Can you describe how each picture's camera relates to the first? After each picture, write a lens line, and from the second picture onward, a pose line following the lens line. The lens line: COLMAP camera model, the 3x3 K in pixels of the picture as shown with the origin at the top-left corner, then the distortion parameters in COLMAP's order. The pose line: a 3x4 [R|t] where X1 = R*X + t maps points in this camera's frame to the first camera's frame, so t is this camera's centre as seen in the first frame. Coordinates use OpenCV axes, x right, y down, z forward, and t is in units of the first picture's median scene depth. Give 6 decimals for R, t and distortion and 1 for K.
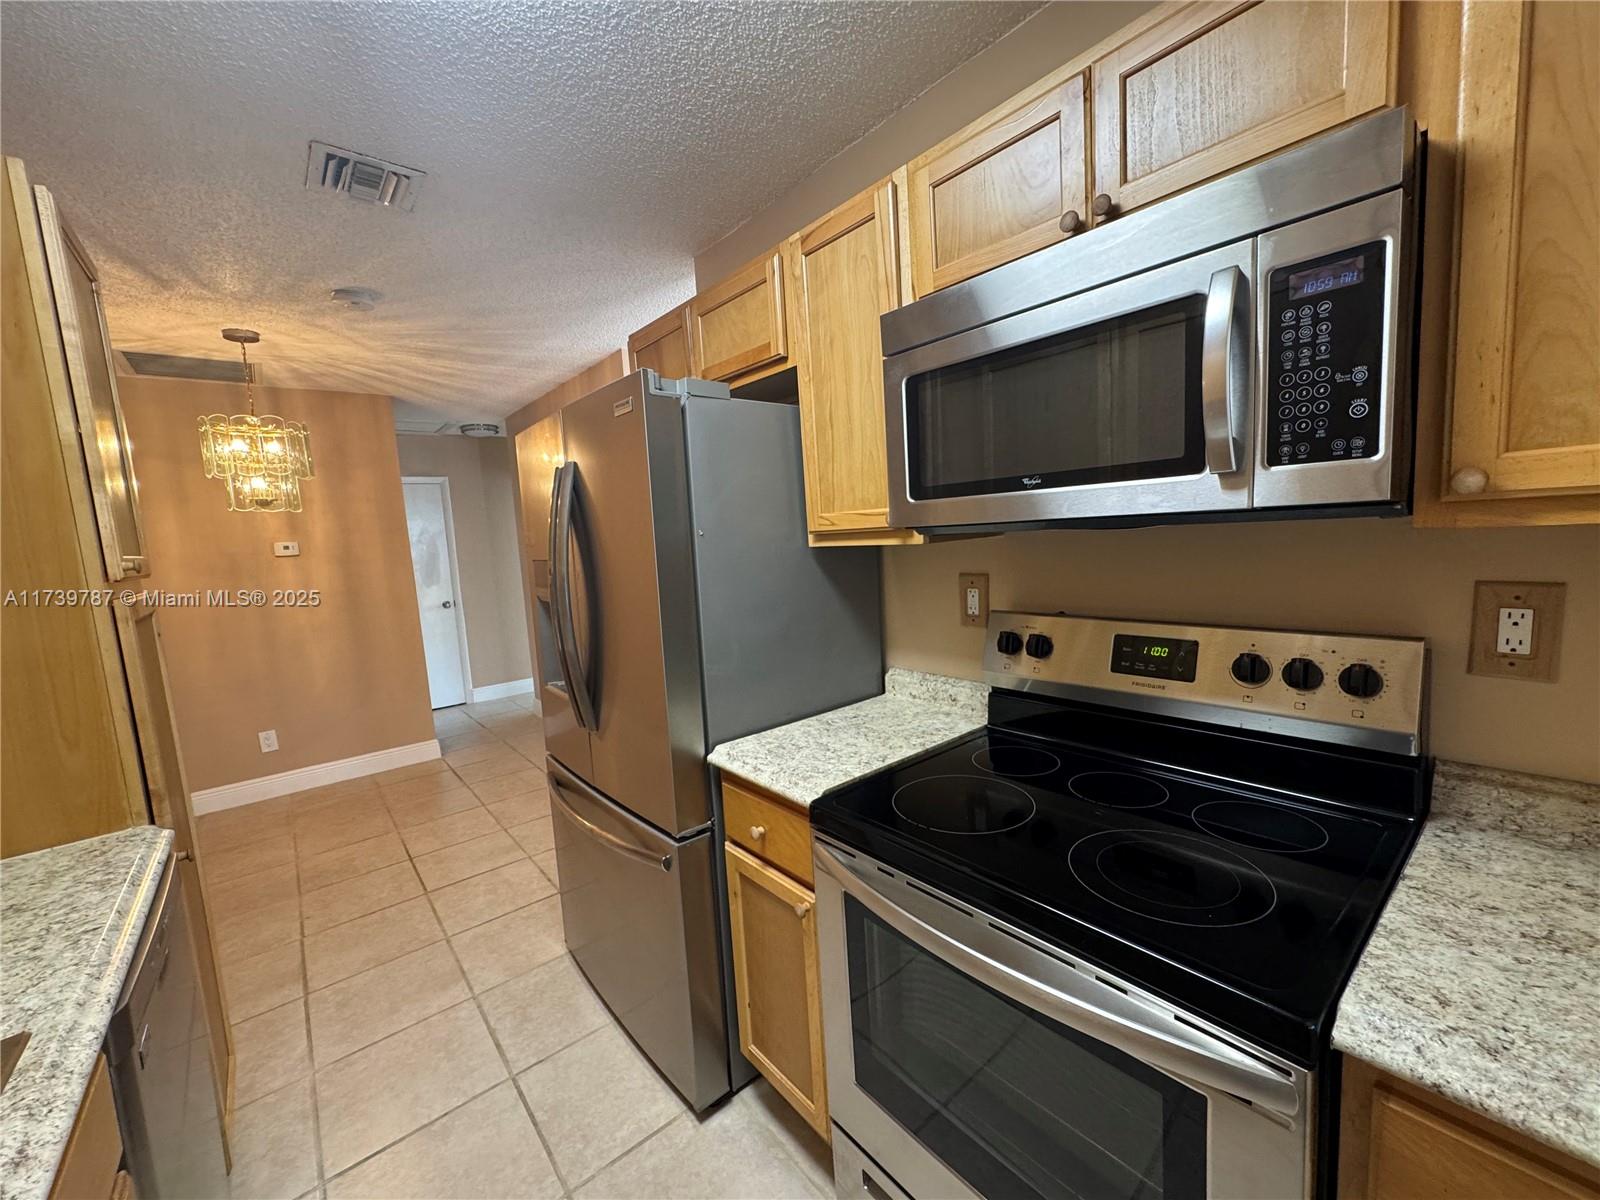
lens RADIAL K [[643.0, 0, 800.0], [0, 643.0, 600.0], [0, 0, 1]] dist [-0.001348, -0.000157]
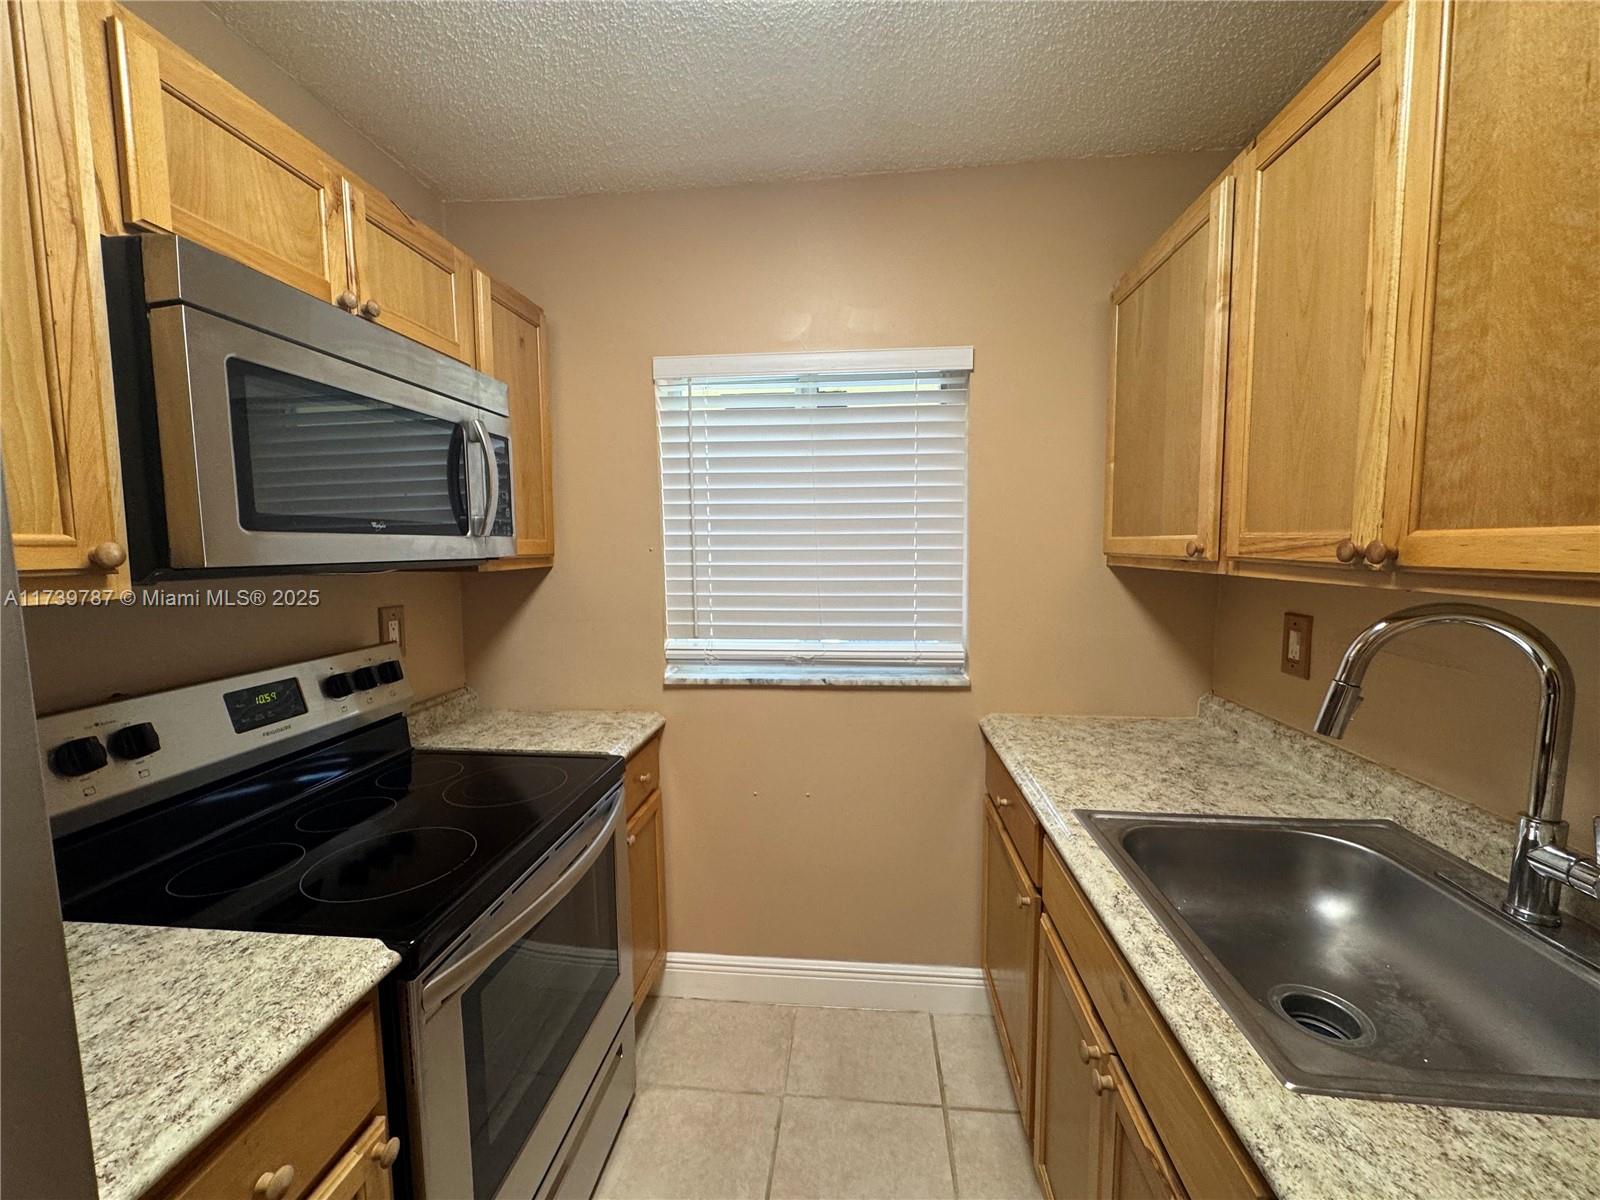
lens RADIAL K [[643.0, 0, 800.0], [0, 643.0, 600.0], [0, 0, 1]] dist [-0.001348, -0.000157]
pose [[-0.699196, 0.004860, 0.714914, -0.799033], [0.130700, 0.983994, 0.121137, -0.089410], [-0.702882, 0.178138, -0.688639, 1.126919]]
